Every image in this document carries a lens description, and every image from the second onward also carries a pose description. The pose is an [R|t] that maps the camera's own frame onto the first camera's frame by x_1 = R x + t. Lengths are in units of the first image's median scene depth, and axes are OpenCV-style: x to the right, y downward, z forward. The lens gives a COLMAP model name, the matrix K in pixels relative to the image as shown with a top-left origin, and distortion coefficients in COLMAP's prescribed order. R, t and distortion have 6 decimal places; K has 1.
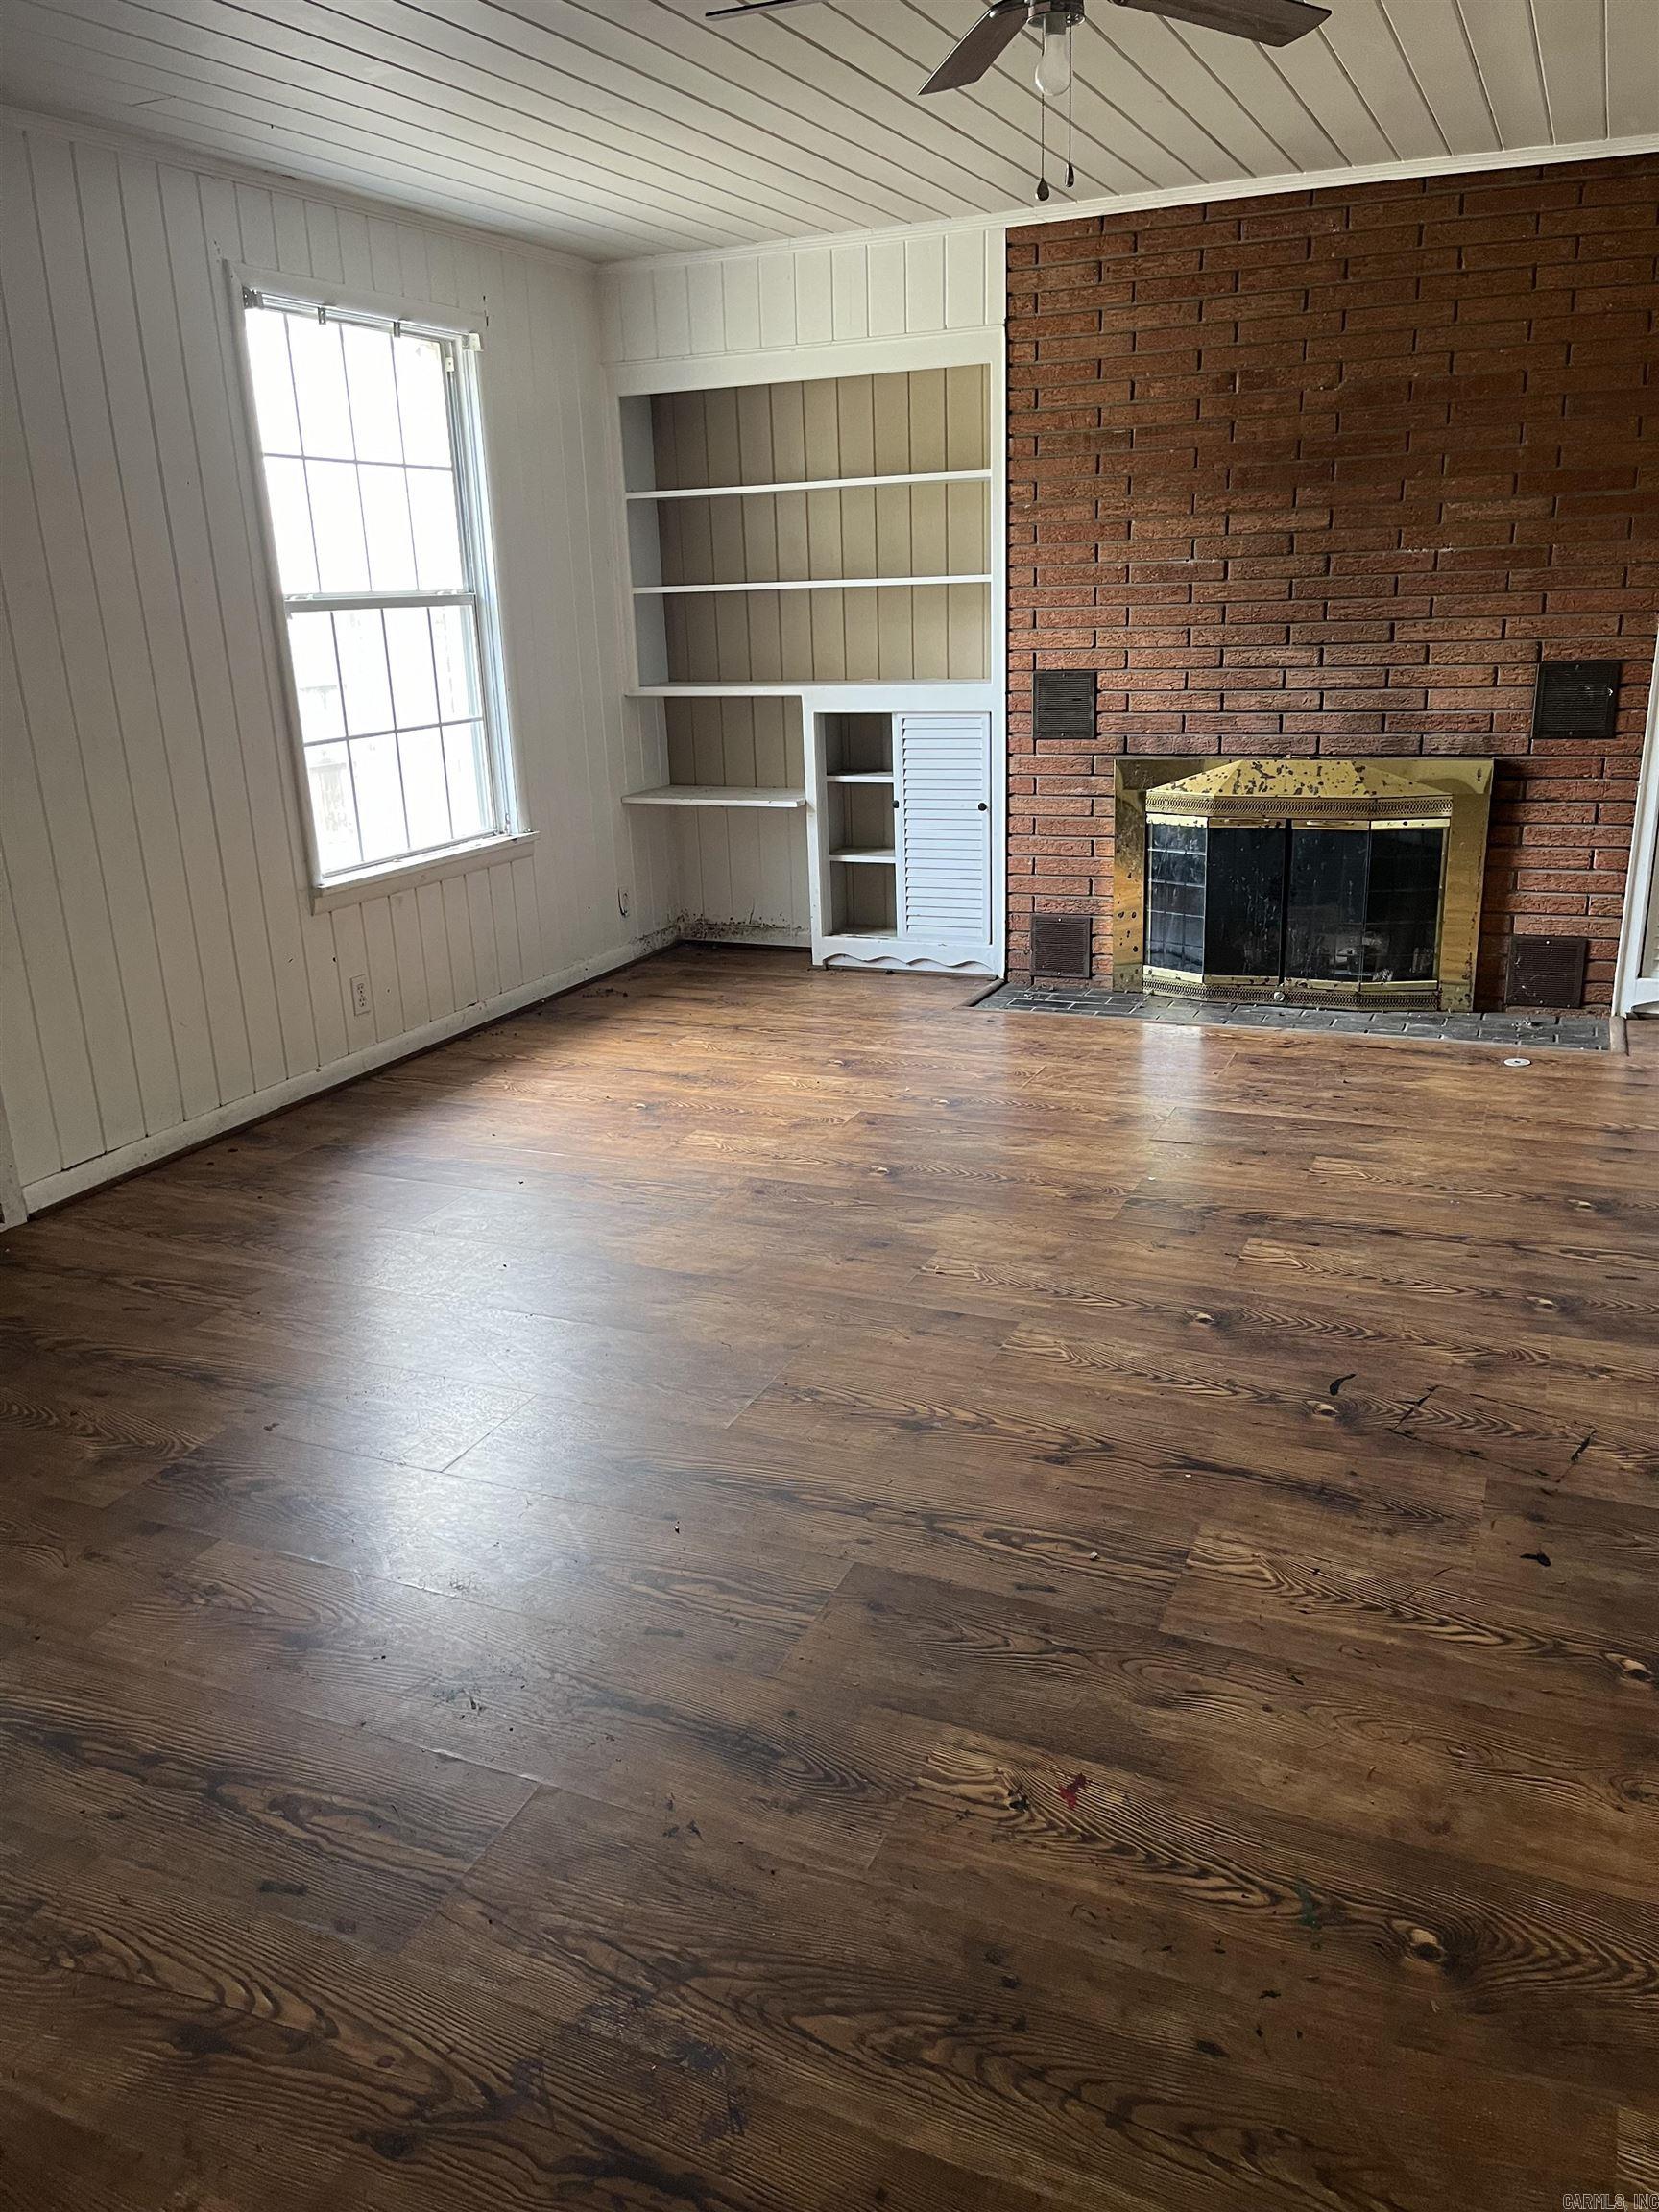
lens RADIAL K [[1651.1, 0, 818.9], [0, 1651.1, 1115.8], [0, 0, 1]] dist [0.060248, -0.075281]
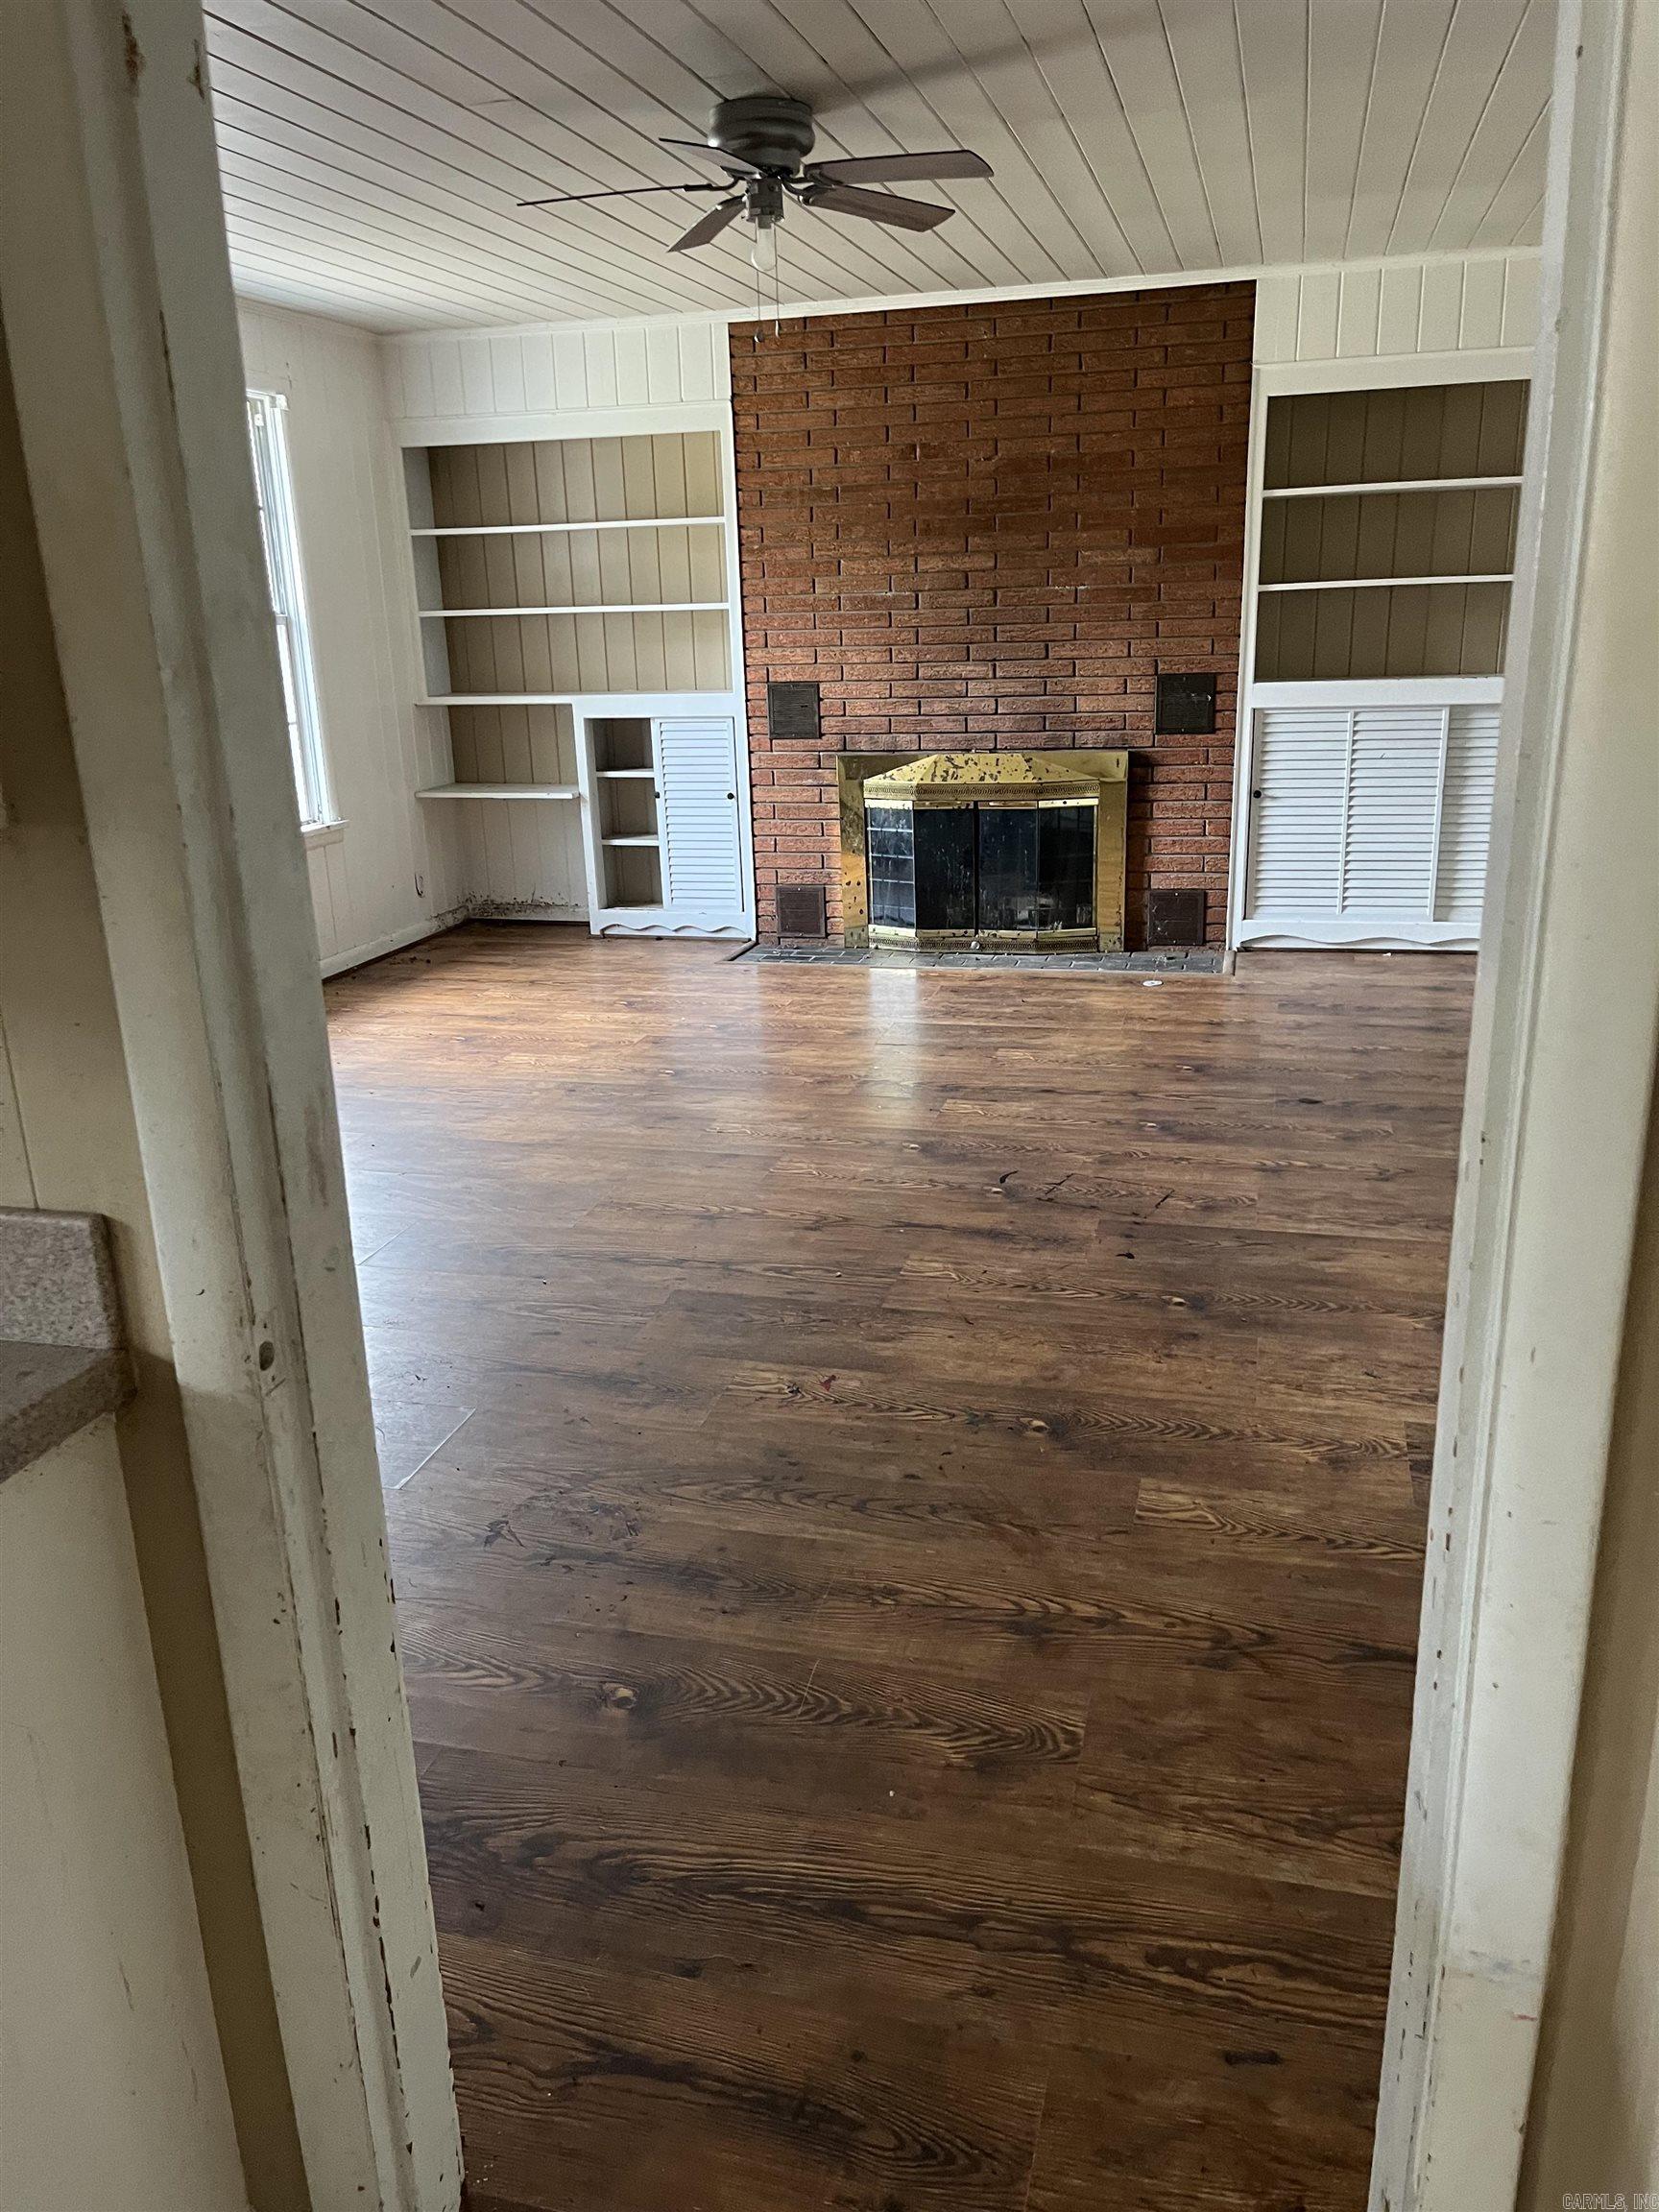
lens RADIAL K [[1678.1, 0, 829.5], [0, 1678.1, 1106.0], [0, 0, 1]] dist [0.097045, -0.152434]
pose [[0.986813, -0.040690, 0.156664, -0.034585], [0.044527, 0.998786, -0.021056, 0.075050], [-0.155617, 0.027754, 0.987427, -0.235762]]
